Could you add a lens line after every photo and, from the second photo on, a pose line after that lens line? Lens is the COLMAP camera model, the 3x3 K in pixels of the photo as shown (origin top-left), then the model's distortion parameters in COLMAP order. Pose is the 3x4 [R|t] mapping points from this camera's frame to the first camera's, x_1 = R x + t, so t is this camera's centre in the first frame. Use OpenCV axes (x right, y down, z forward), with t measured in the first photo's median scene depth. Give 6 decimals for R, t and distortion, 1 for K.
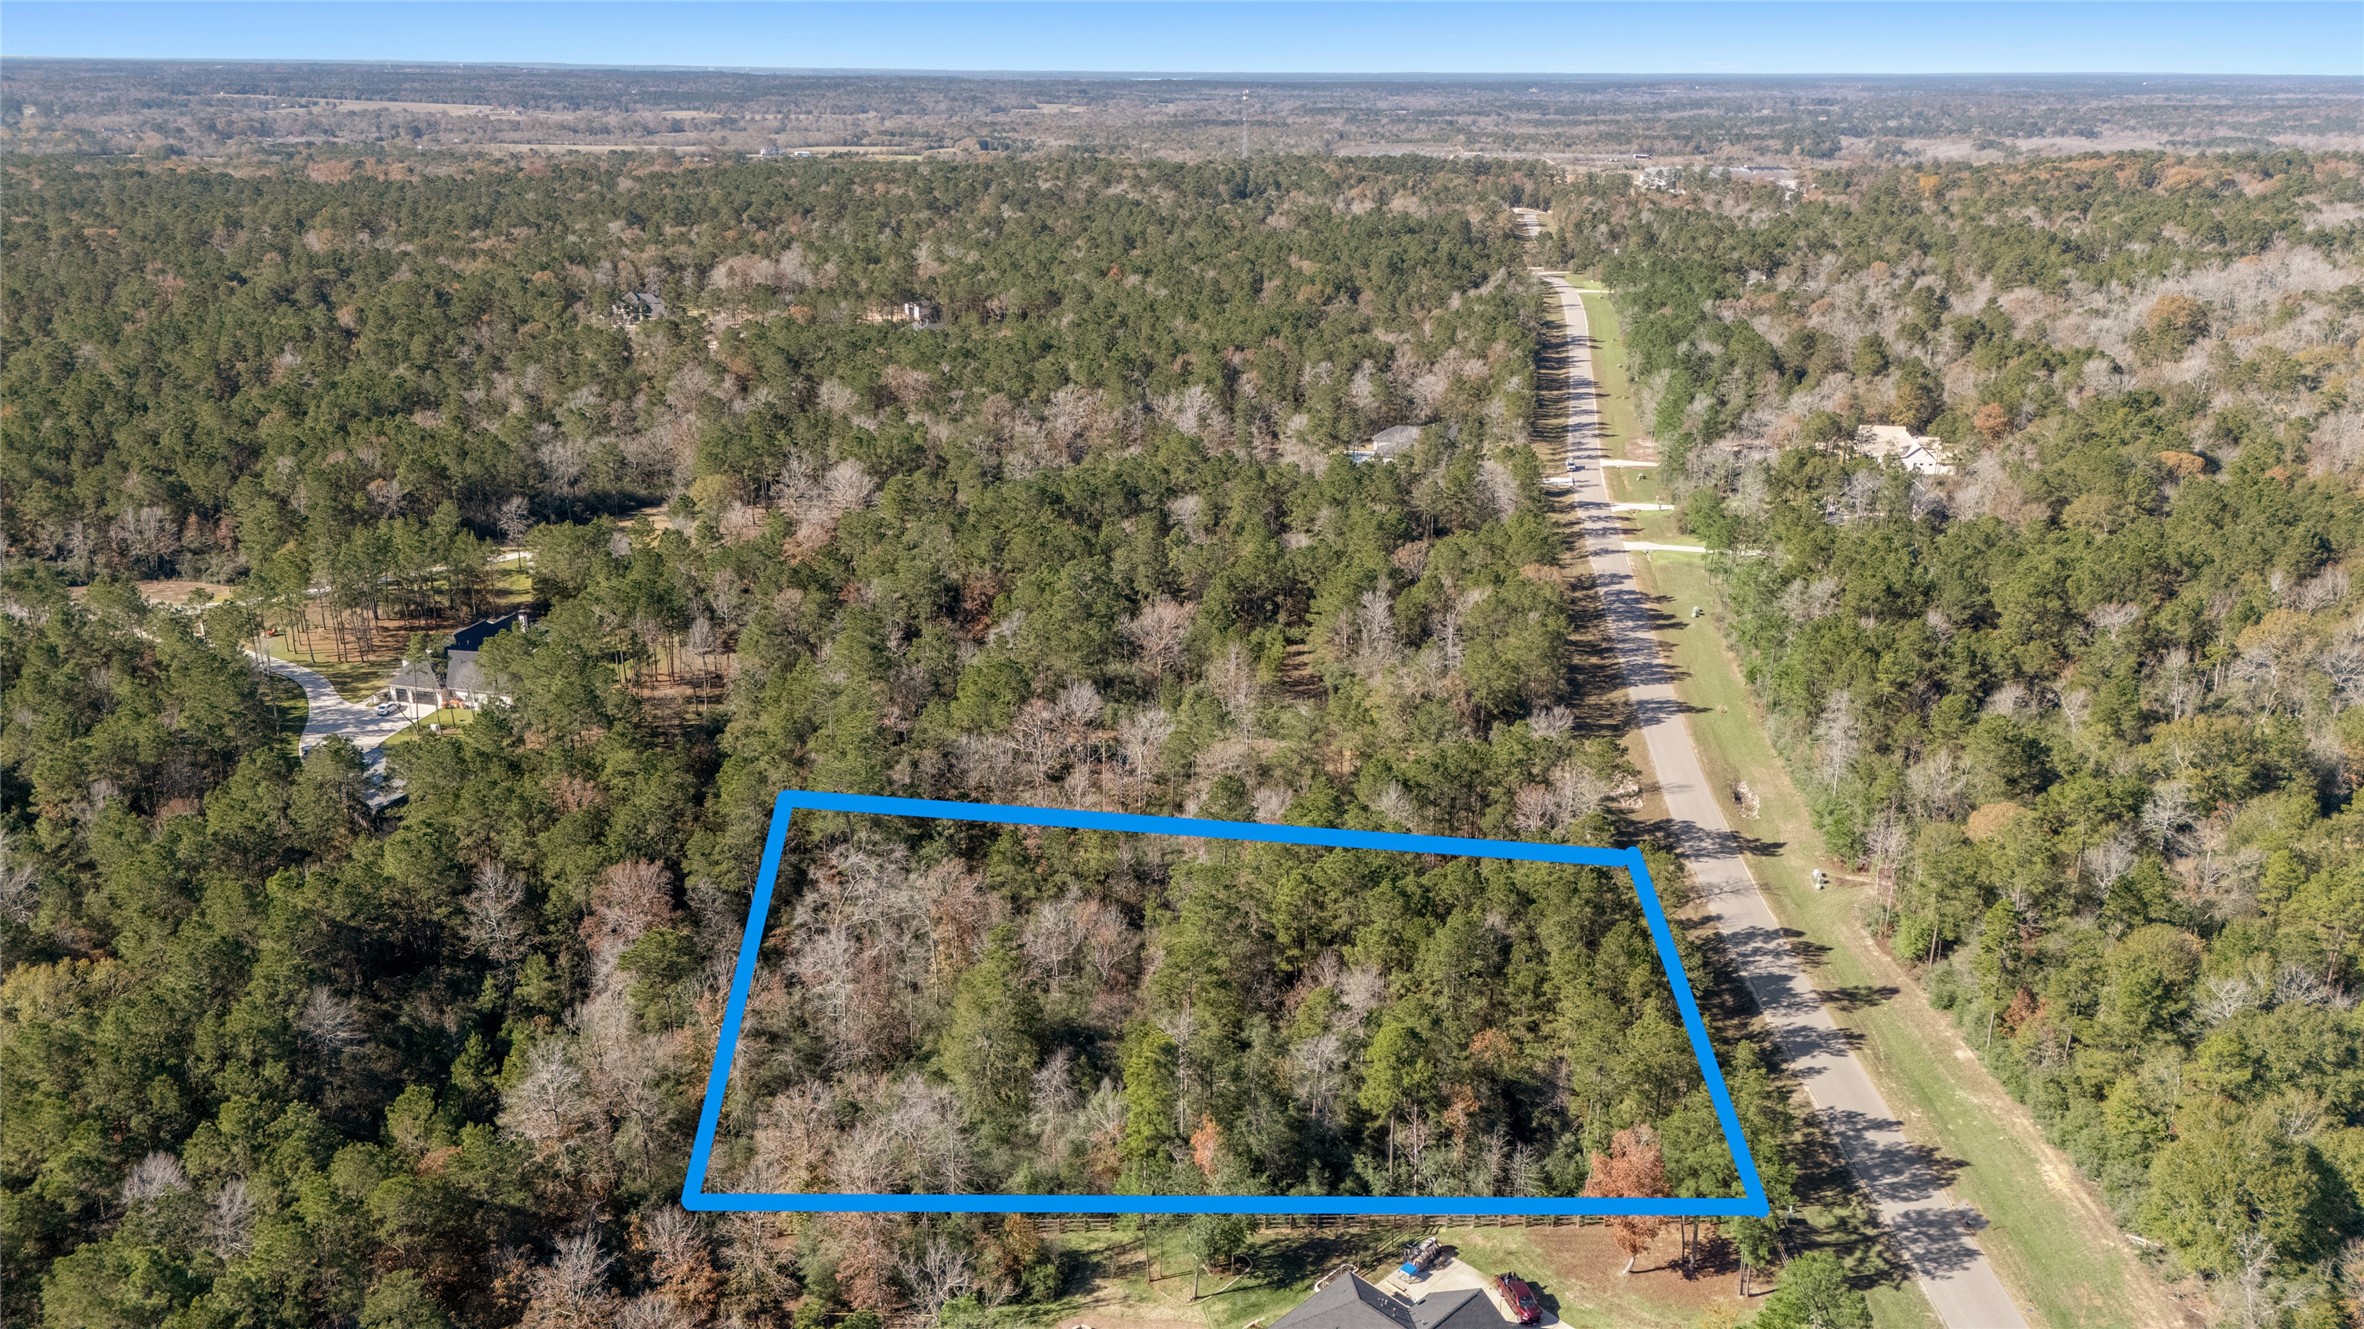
lens RADIAL K [[1793.5, 0, 1180.4], [0, 1793.5, 654.3], [0, 0, 1]] dist [0.046749, -0.007838]
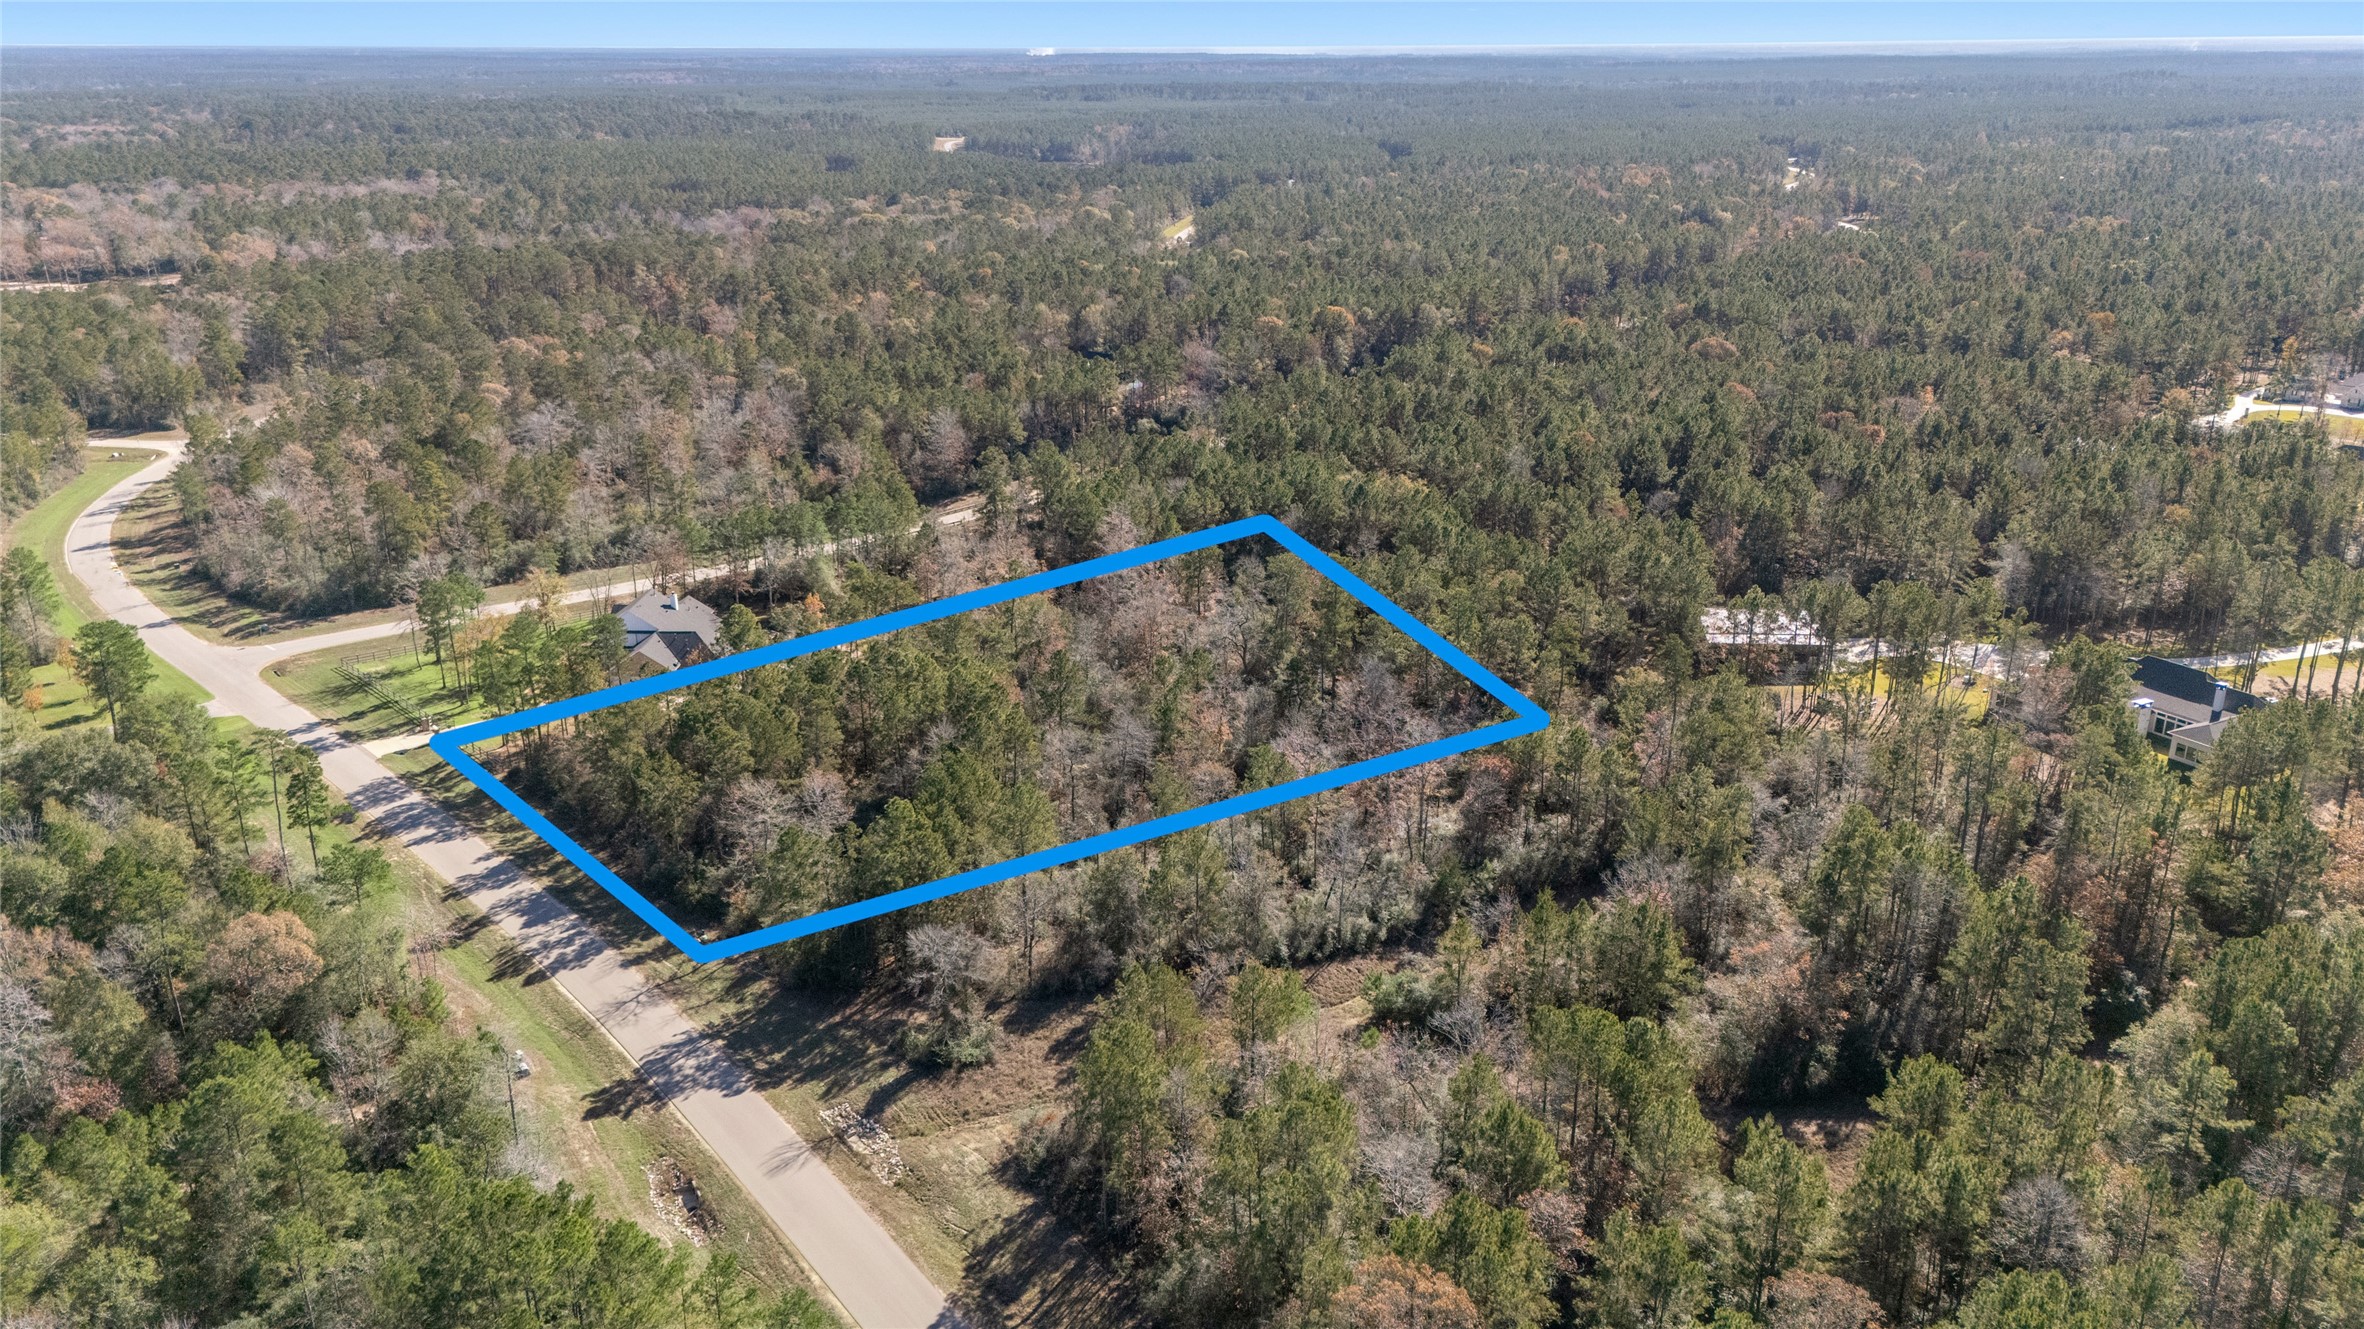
lens RADIAL K [[1793.5, 0, 1181.4], [0, 1793.5, 664.5], [0, 0, 1]] dist [0.046749, -0.007838]
pose [[-0.729416, 0.216384, -0.648945, 0.671577], [-0.218748, 0.825061, 0.520983, -0.502276], [0.648152, 0.521969, -0.554480, 1.676860]]
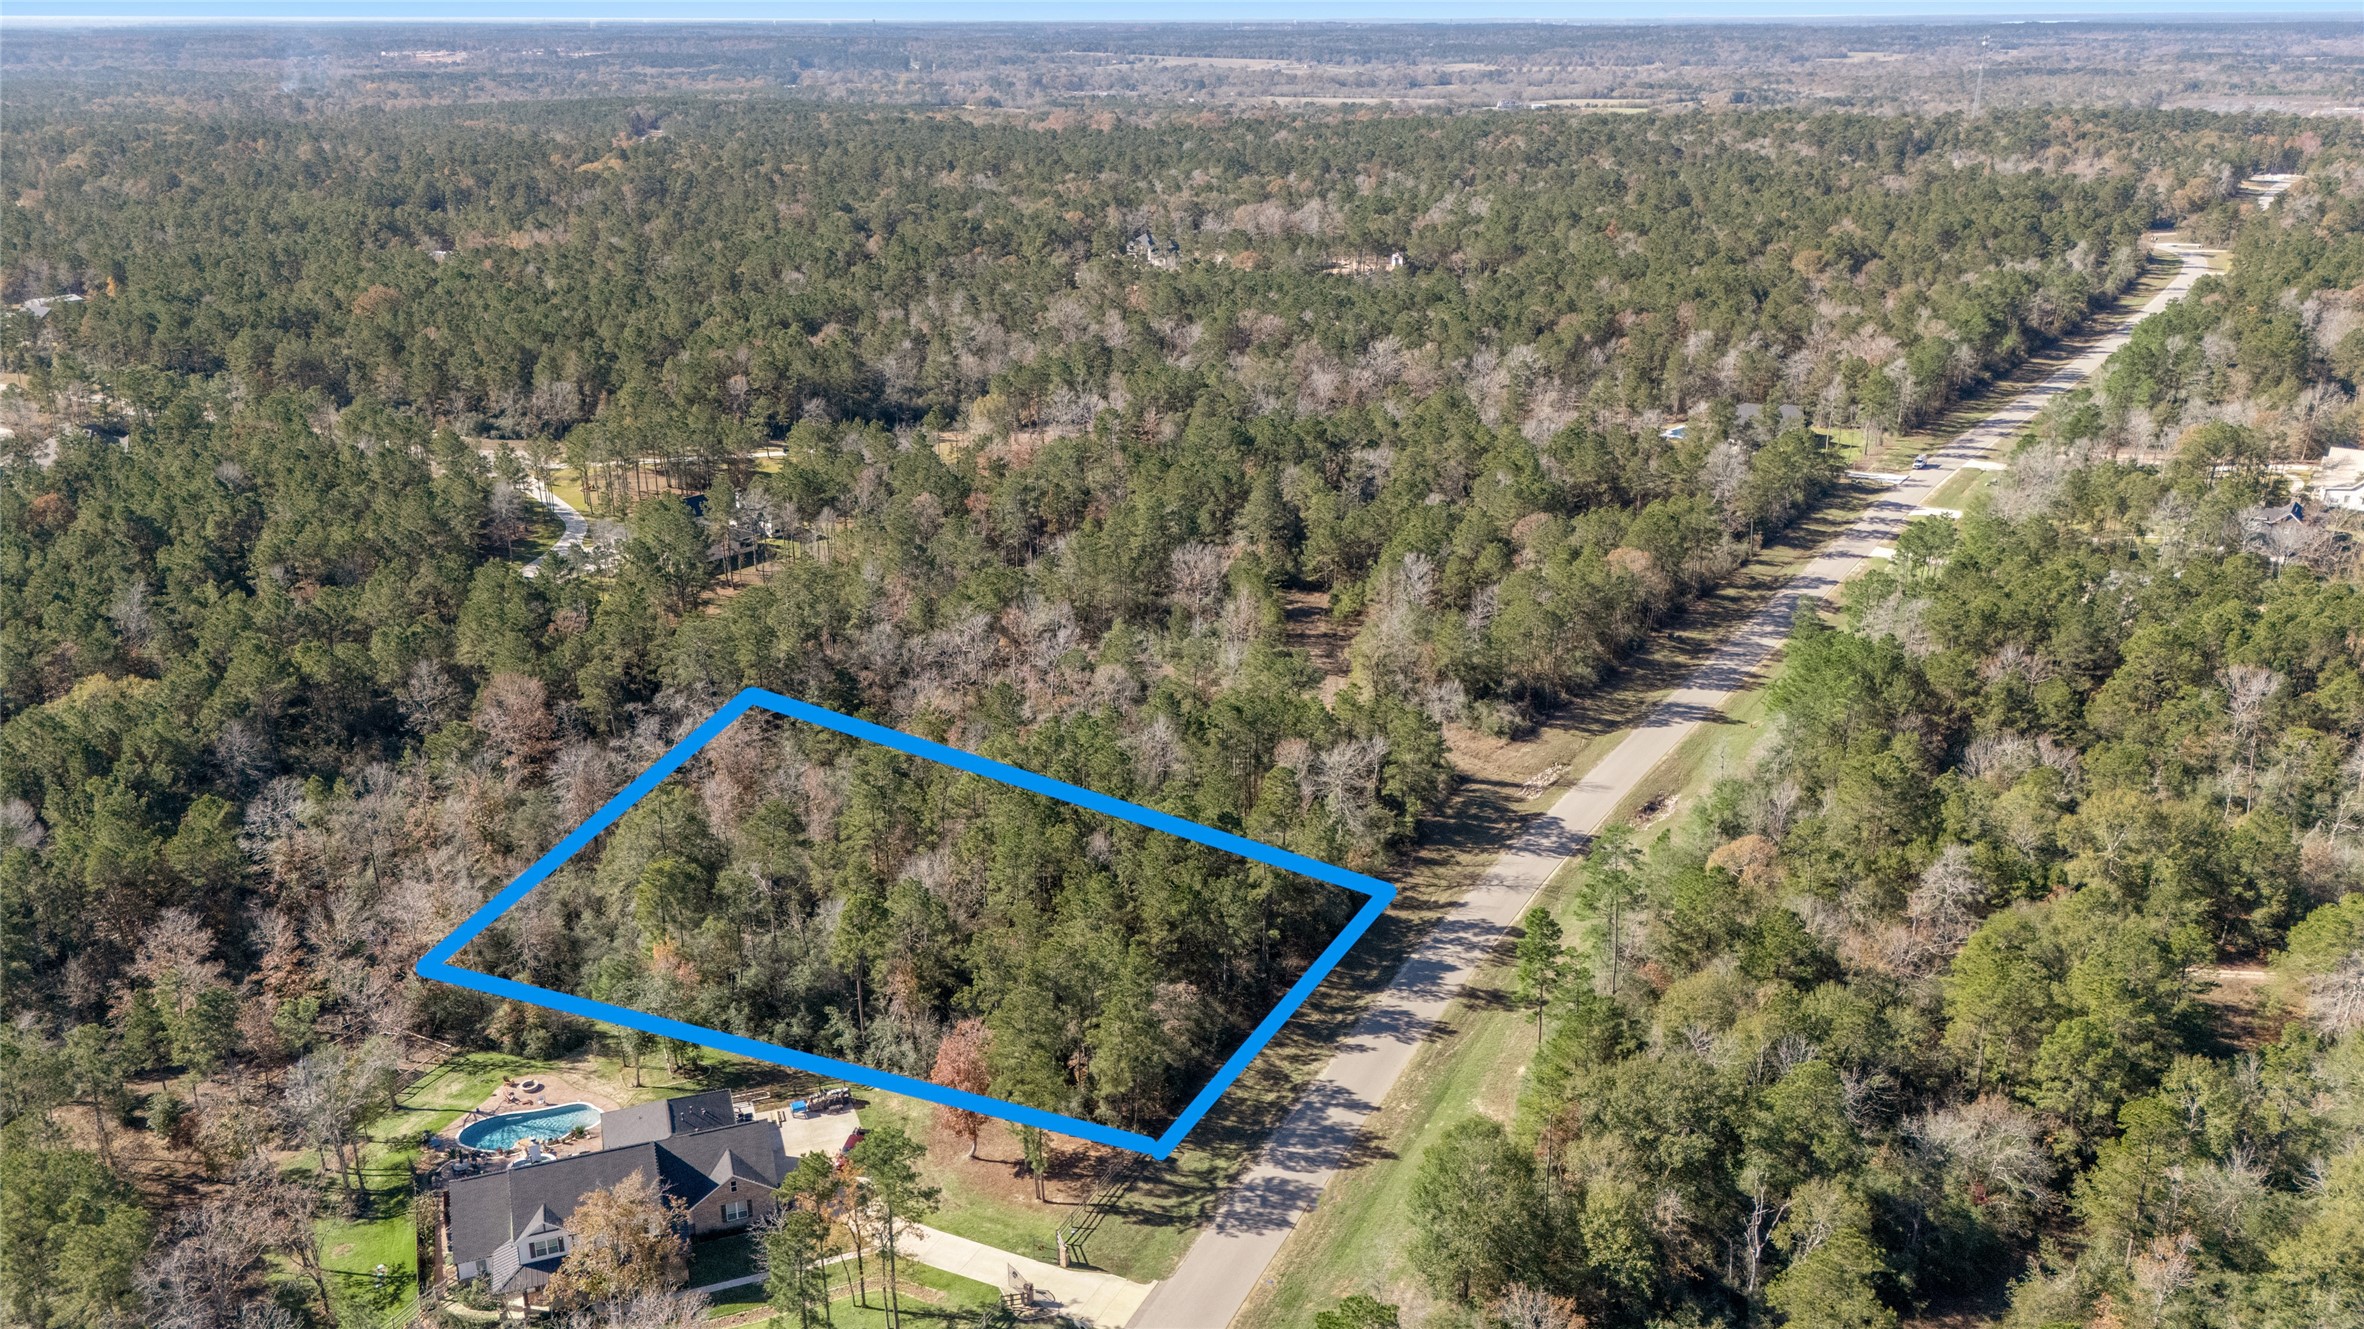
lens RADIAL K [[1793.5, 0, 1167.6], [0, 1793.5, 680.3], [0, 0, 1]] dist [0.046749, -0.007838]
pose [[0.902907, 0.142681, -0.405465, 0.568675], [-0.127769, 0.989752, 0.063766, -0.016566], [0.410408, -0.005769, 0.911884, 0.055818]]
